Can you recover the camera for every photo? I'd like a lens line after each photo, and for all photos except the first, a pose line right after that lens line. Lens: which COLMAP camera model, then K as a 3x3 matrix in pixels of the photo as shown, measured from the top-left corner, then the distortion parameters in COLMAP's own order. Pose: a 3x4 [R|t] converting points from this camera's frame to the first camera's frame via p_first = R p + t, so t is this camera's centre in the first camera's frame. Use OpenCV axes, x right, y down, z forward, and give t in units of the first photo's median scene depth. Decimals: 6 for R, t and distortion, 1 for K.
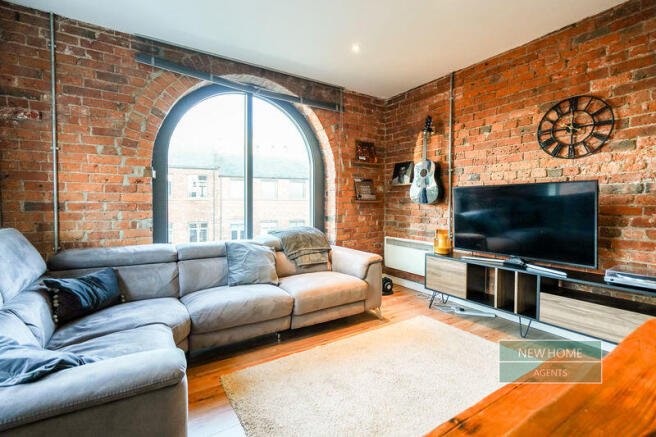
lens RADIAL K [[296.7, 0, 326.7], [0, 296.7, 209.7], [0, 0, 1]] dist [0.001511, 0.000222]
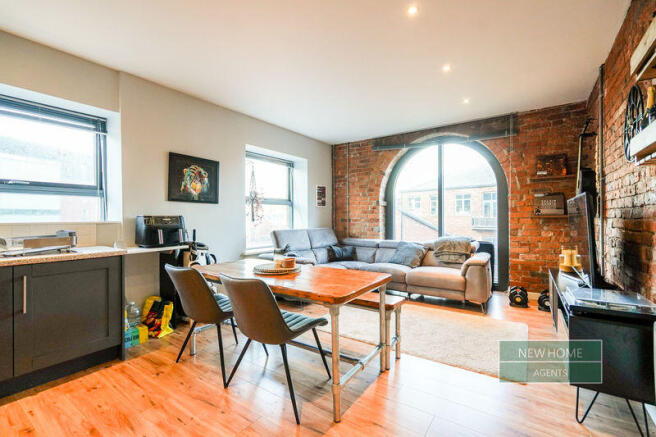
lens RADIAL K [[287.0, 0, 327.7], [0, 287.0, 220.6], [0, 0, 1]] dist [0.003972, 0.000550]
pose [[0.382576, 0.001826, -0.923922, 1.032170], [-0.018117, 0.999821, -0.005526, 0.007553], [0.923746, 0.018853, 0.382541, -0.048734]]
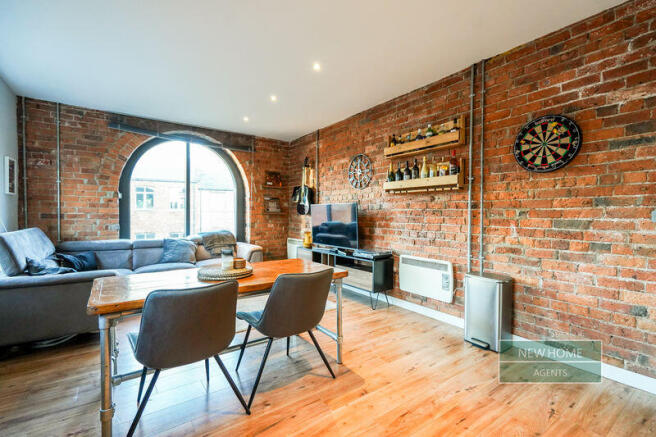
lens RADIAL K [[291.2, 0, 316.2], [0, 291.2, 219.3], [0, 0, 1]] dist [0.000801, 0.000169]
pose [[0.999795, 0.002340, 0.020096, 0.444179], [-0.002224, 0.999981, -0.005803, 0.012326], [-0.020109, 0.005758, 0.999781, -0.589382]]
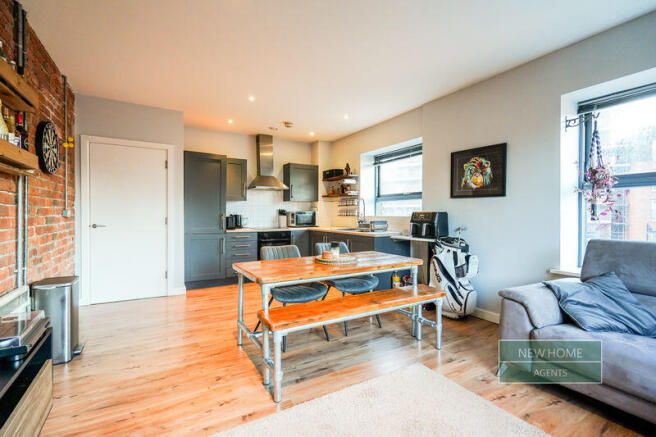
lens RADIAL K [[296.7, 0, 326.7], [0, 296.7, 209.7], [0, 0, 1]] dist [0.001511, 0.000222]
pose [[-0.999563, -0.007441, 0.028617, 0.237143], [-0.007164, 0.999927, 0.009766, -0.025120], [-0.028687, 0.009557, -0.999543, 1.086423]]
